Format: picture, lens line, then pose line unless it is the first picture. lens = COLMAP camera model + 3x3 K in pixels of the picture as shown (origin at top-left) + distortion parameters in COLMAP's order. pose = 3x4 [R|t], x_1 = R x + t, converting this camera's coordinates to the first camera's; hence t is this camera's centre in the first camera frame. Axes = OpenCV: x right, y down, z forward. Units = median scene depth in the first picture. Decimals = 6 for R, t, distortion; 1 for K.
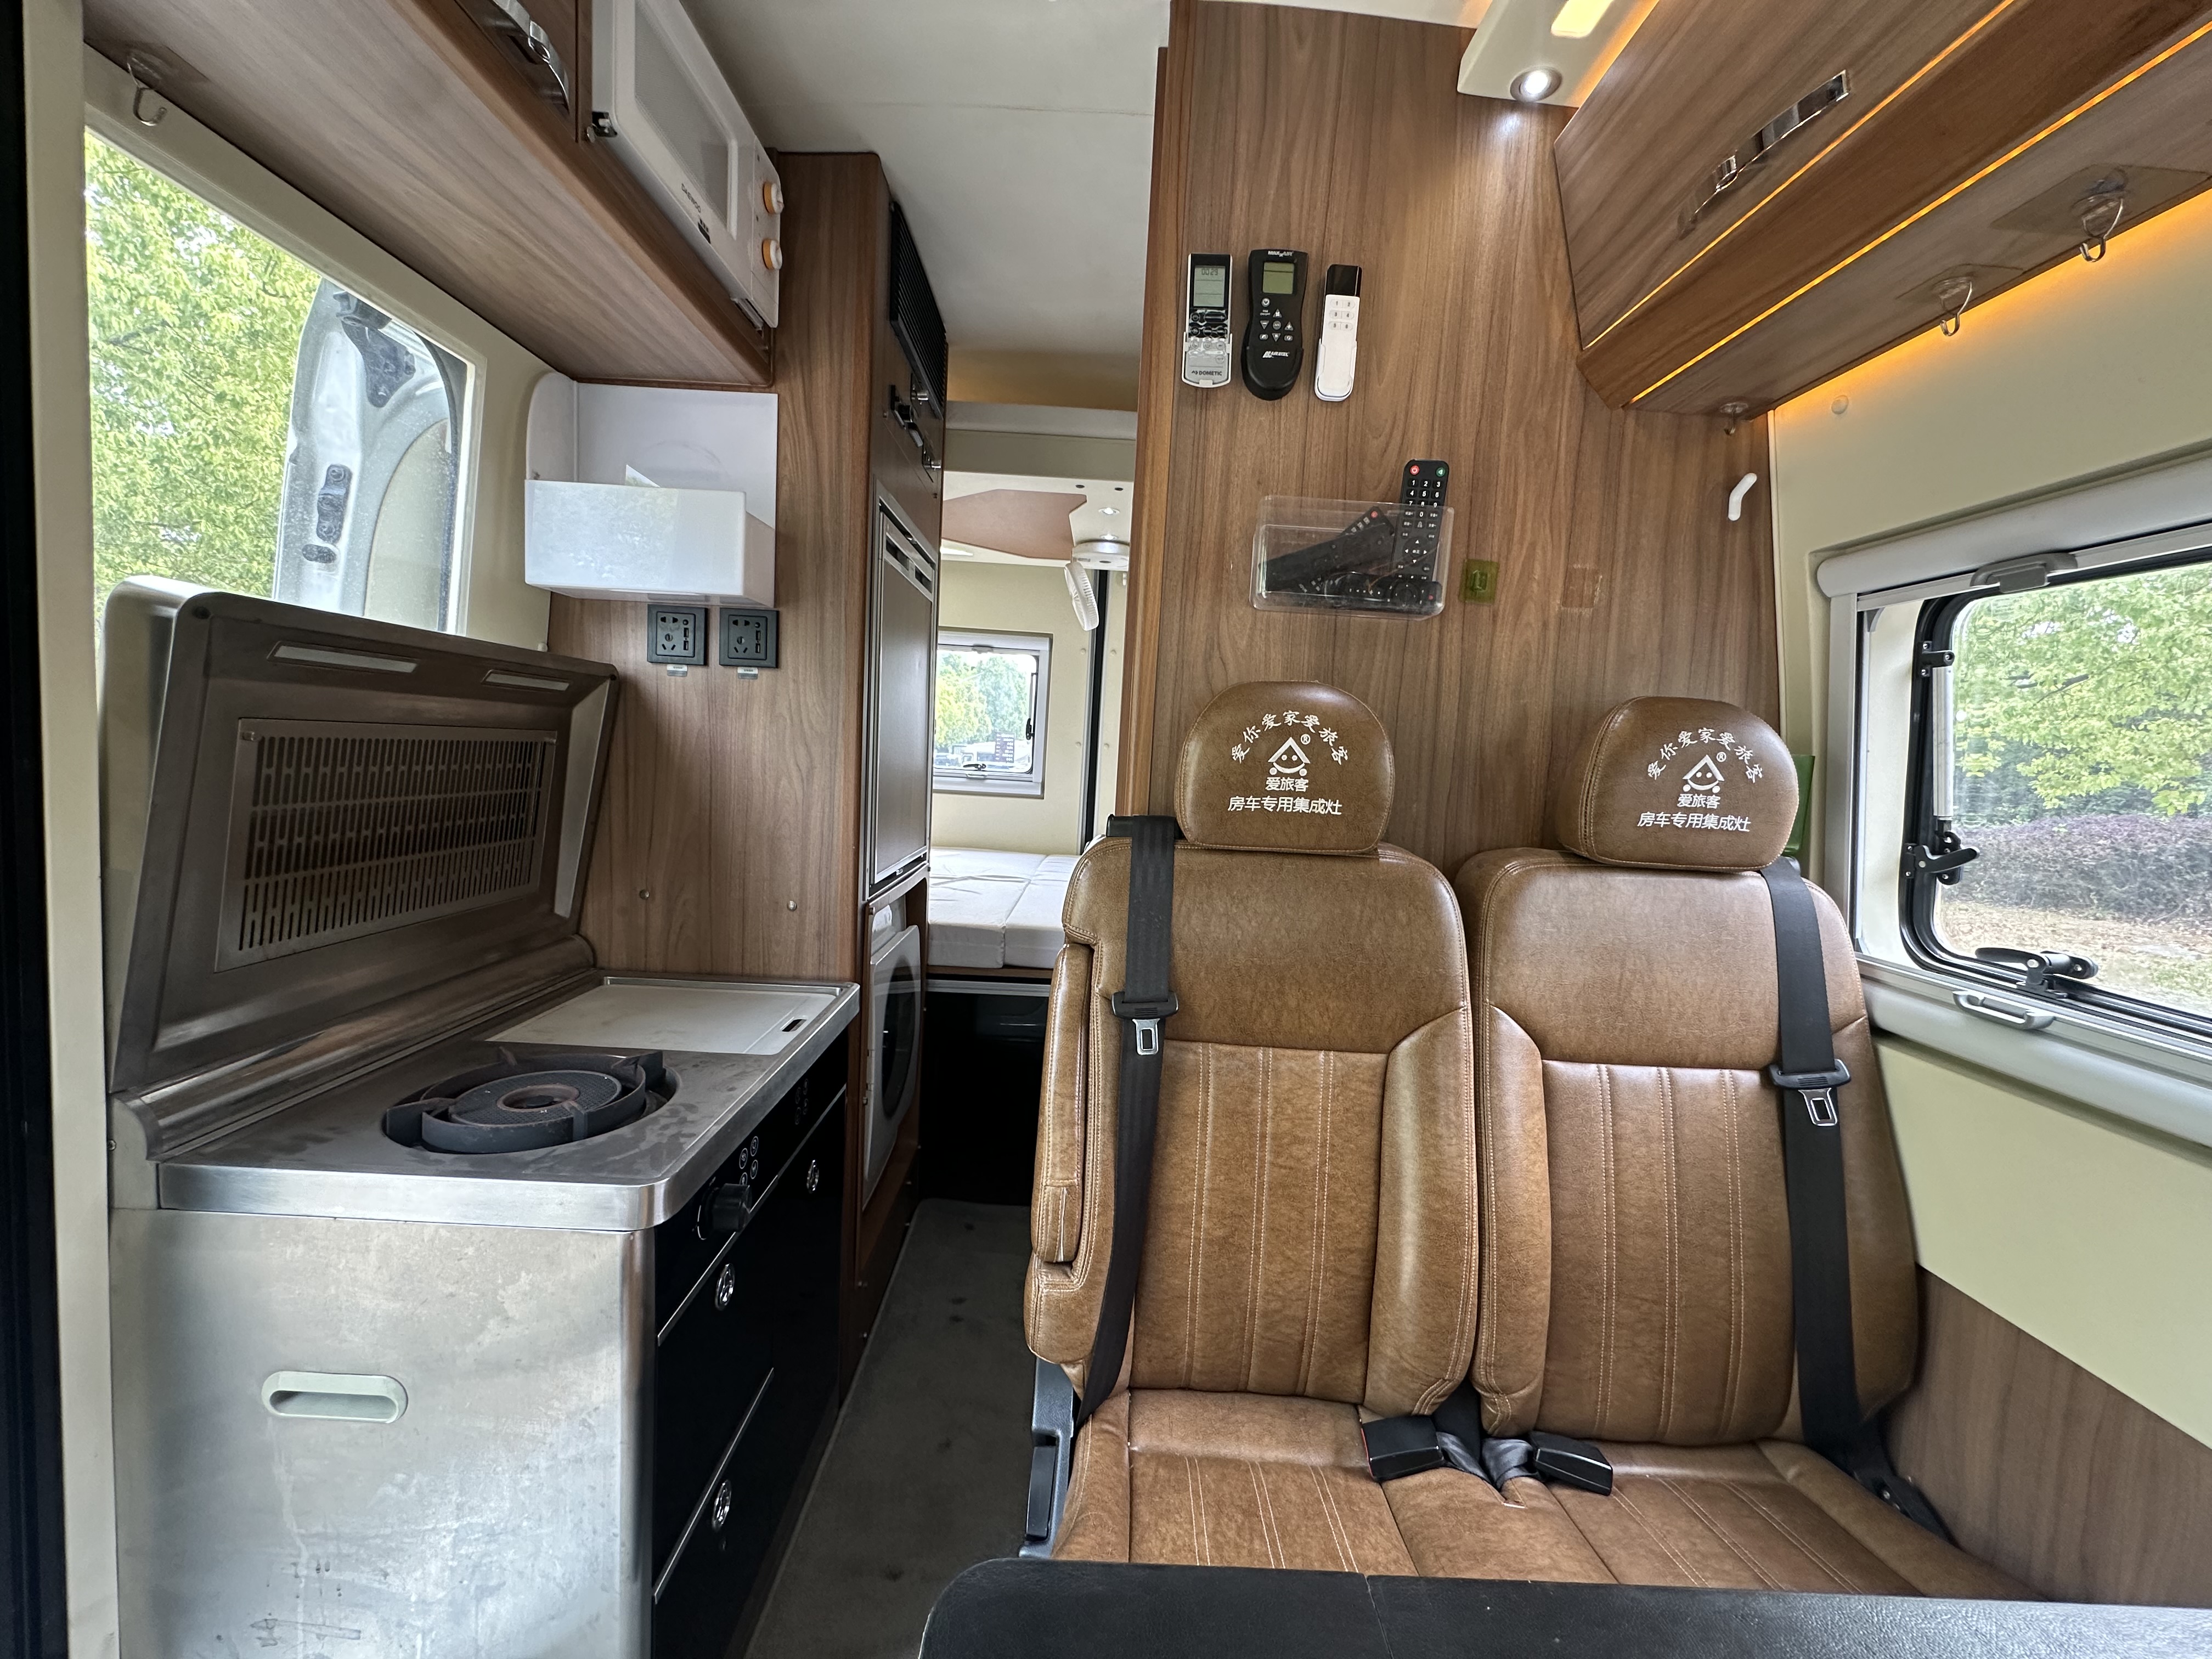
lens RADIAL K [[873.6, 0, 1106.0], [0, 873.6, 829.5], [0, 0, 1]] dist [-0.001666, -0.000175]
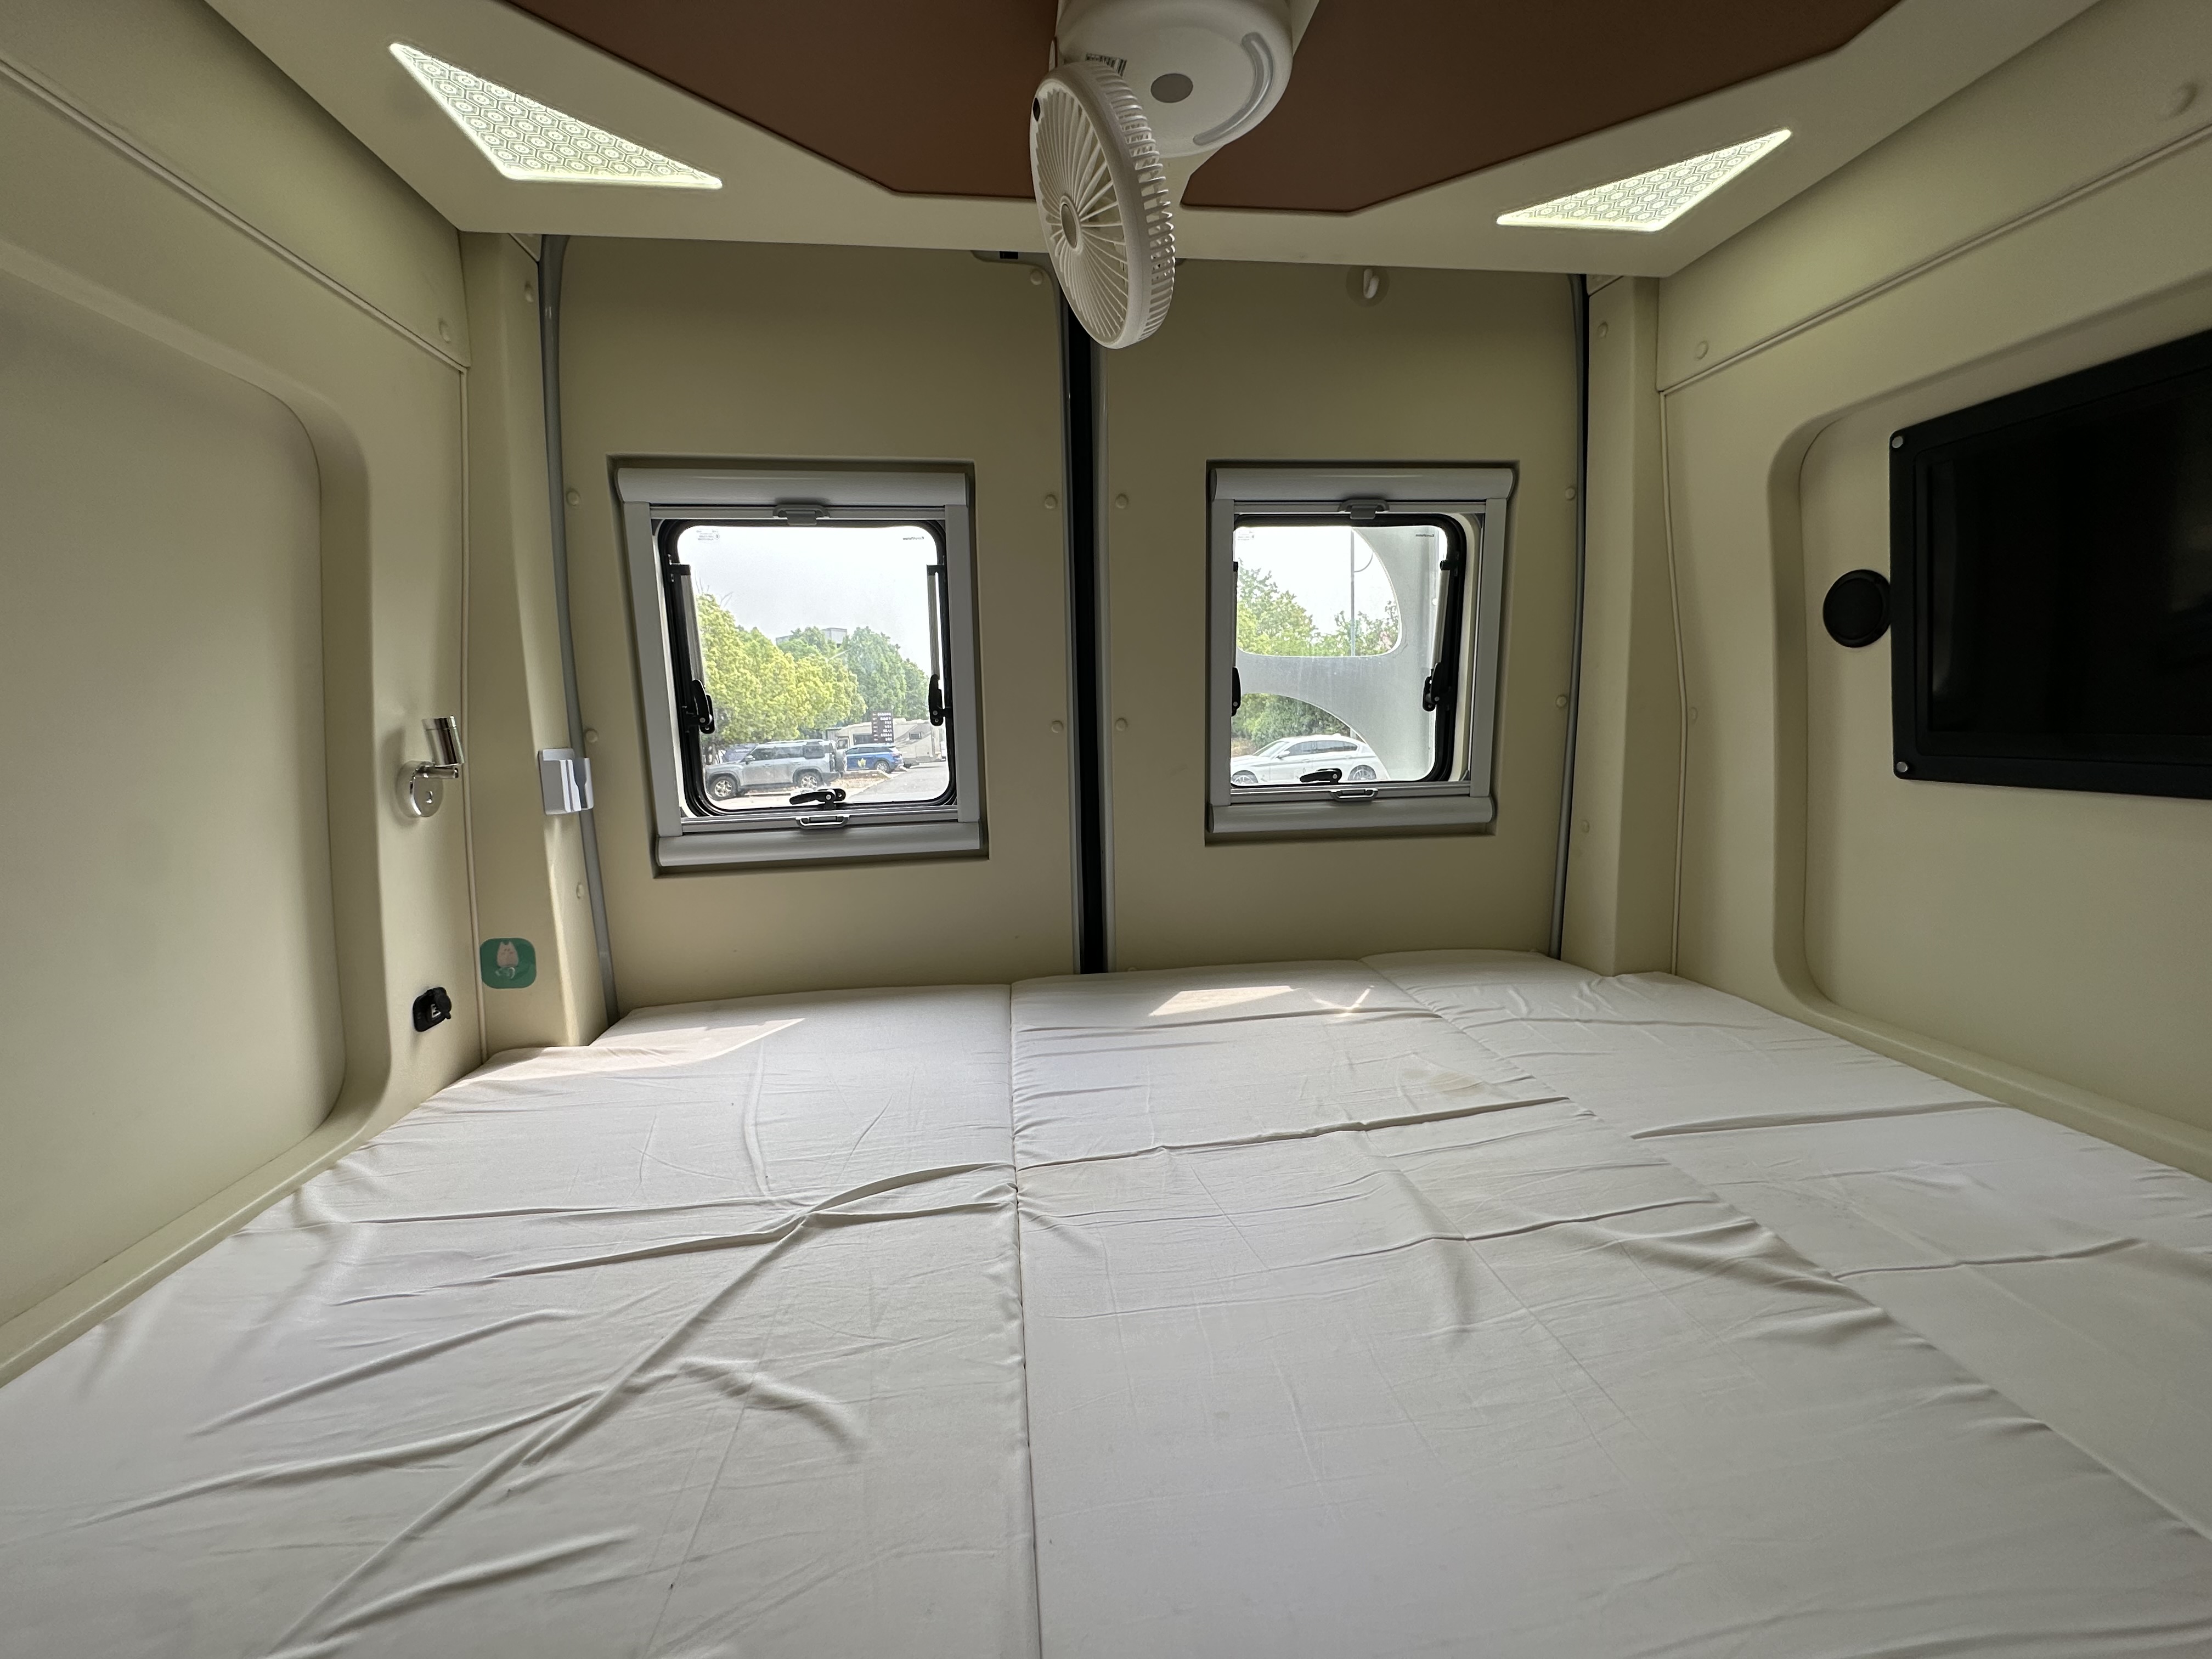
lens RADIAL K [[873.6, 0, 1106.0], [0, 873.6, 829.5], [0, 0, 1]] dist [-0.001666, -0.000175]
pose [[0.987409, -0.101063, 0.121698, -0.060444], [0.096159, 0.994324, 0.045528, -0.058591], [-0.125608, -0.033252, 0.991522, 0.526750]]
